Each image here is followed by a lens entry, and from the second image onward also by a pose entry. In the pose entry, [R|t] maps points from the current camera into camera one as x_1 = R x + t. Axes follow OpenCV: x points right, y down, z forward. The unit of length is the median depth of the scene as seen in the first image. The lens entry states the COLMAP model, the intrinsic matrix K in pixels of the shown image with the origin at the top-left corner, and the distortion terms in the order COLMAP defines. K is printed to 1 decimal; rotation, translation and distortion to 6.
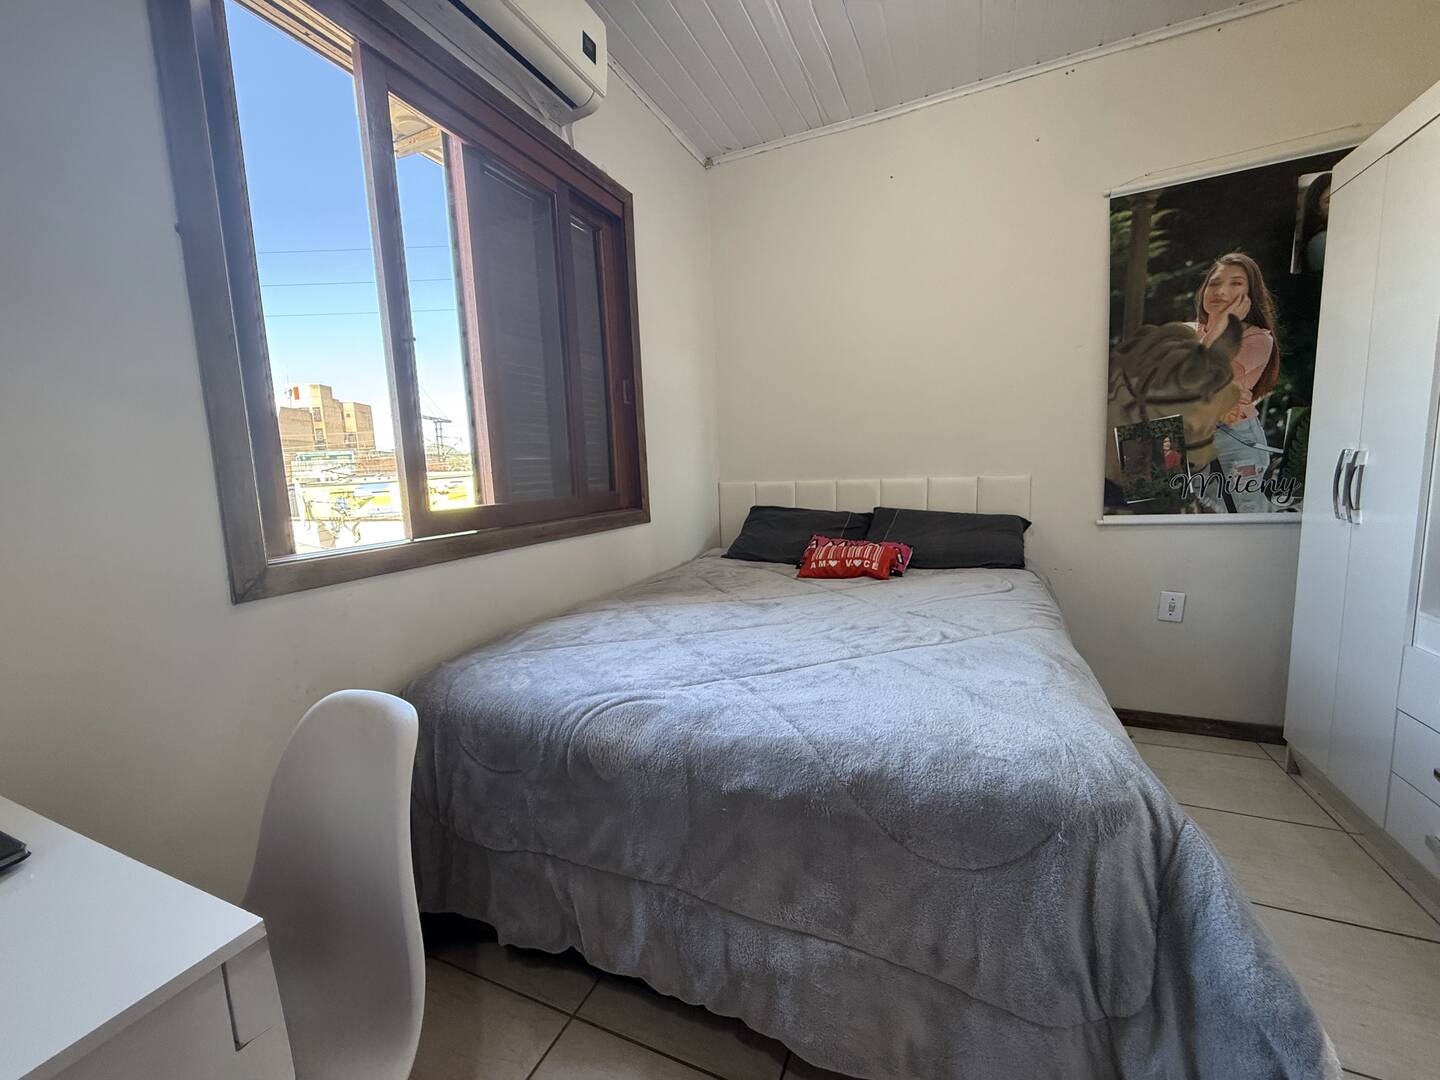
lens RADIAL K [[573.4, 0, 718.4], [0, 573.4, 541.6], [0, 0, 1]] dist [-0.001287, 0.000240]
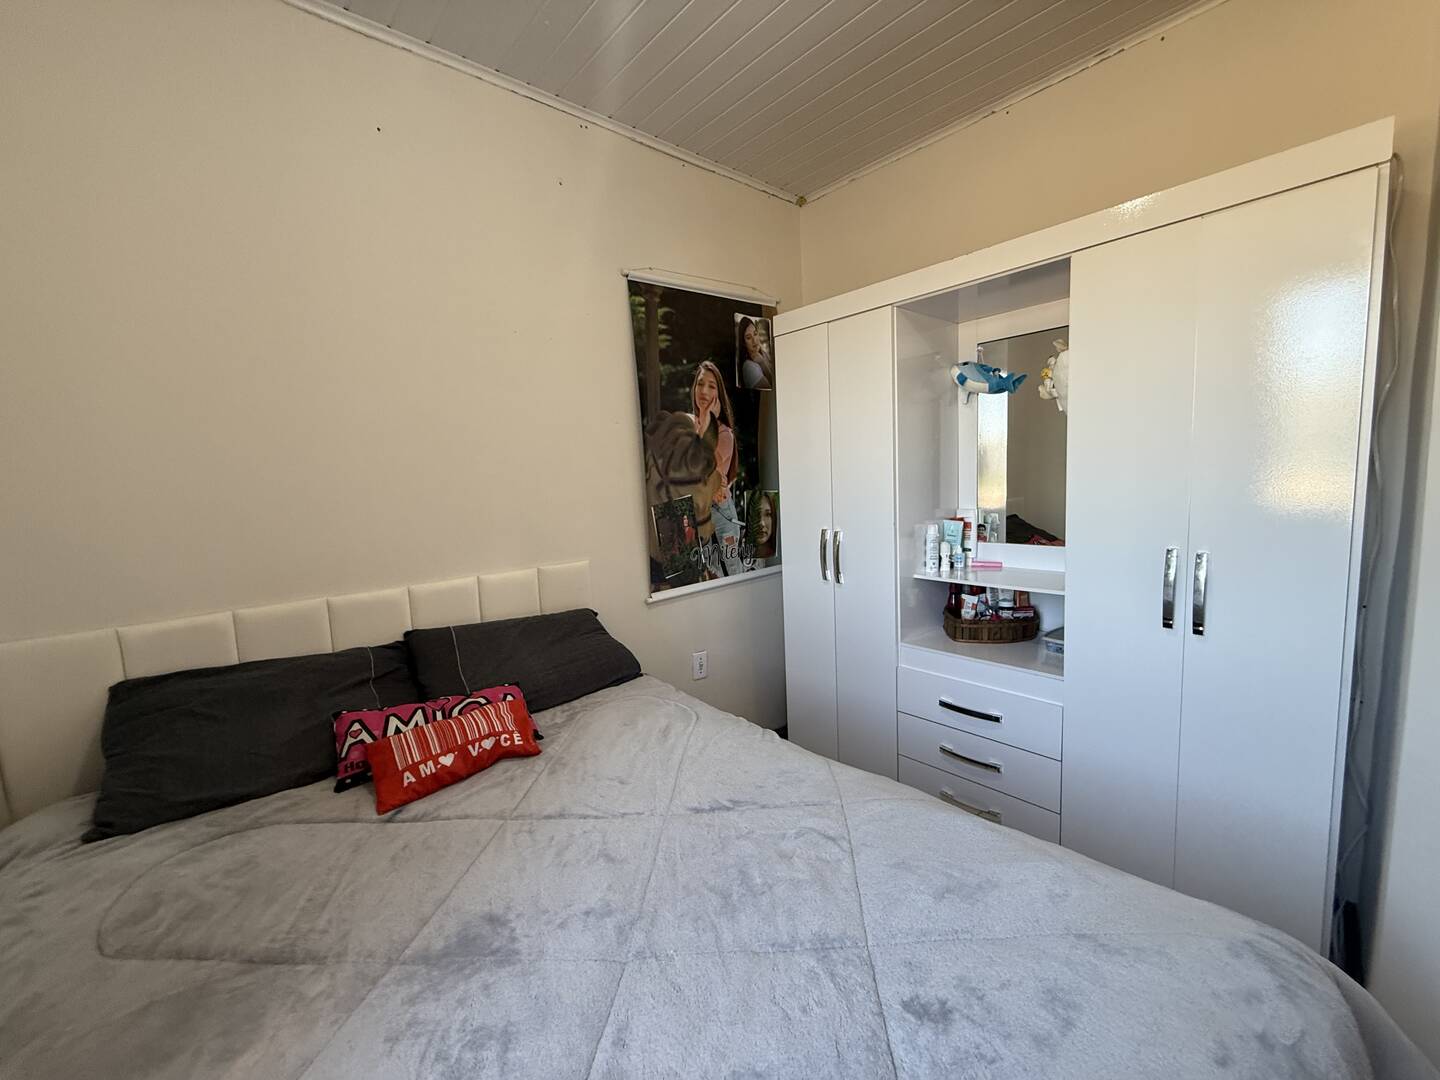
lens RADIAL K [[573.4, 0, 718.4], [0, 573.4, 541.6], [0, 0, 1]] dist [-0.001287, 0.000240]
pose [[0.426952, -0.083453, 0.900415, -0.180594], [0.142359, 0.989519, 0.024209, -0.153659], [-0.892999, 0.117846, 0.434357, 0.489295]]
